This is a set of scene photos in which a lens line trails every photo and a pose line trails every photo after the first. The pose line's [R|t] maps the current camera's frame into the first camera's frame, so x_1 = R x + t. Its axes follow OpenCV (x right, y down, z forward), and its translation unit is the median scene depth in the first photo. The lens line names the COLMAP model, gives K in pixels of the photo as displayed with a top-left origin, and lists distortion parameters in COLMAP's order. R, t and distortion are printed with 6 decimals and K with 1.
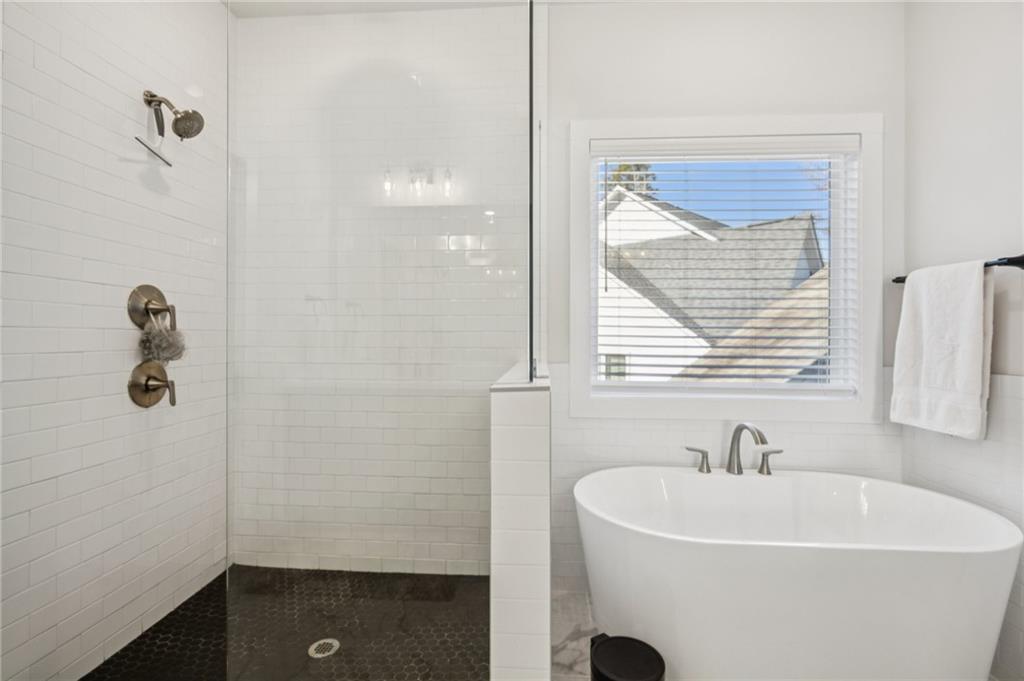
lens RADIAL K [[466.9, 0, 512.5], [0, 466.9, 341.5], [0, 0, 1]] dist [-0.002884, 0.000833]
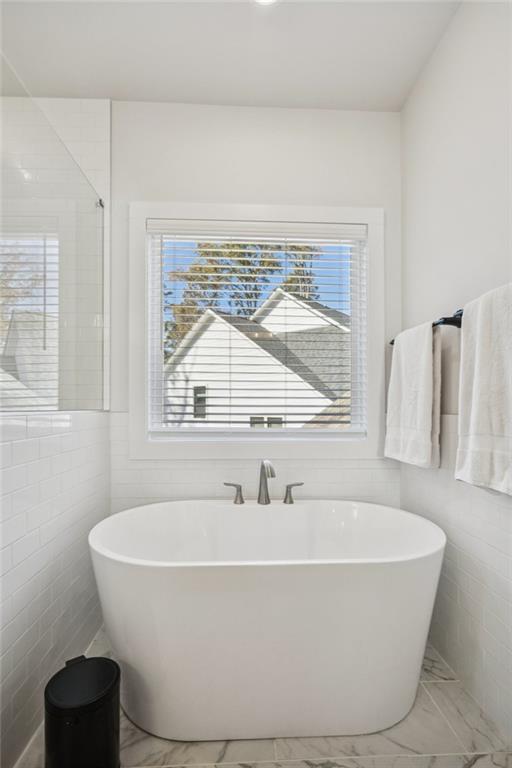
lens RADIAL K [[350.2, 0, 289.6], [0, 350.2, 410.9], [0, 0, 1]] dist [-0.002884, 0.000833]
pose [[0.993186, -0.002352, 0.116513, 0.436163], [0.003798, 0.999918, -0.012195, 0.058725], [-0.116475, 0.012554, 0.993114, 0.108429]]
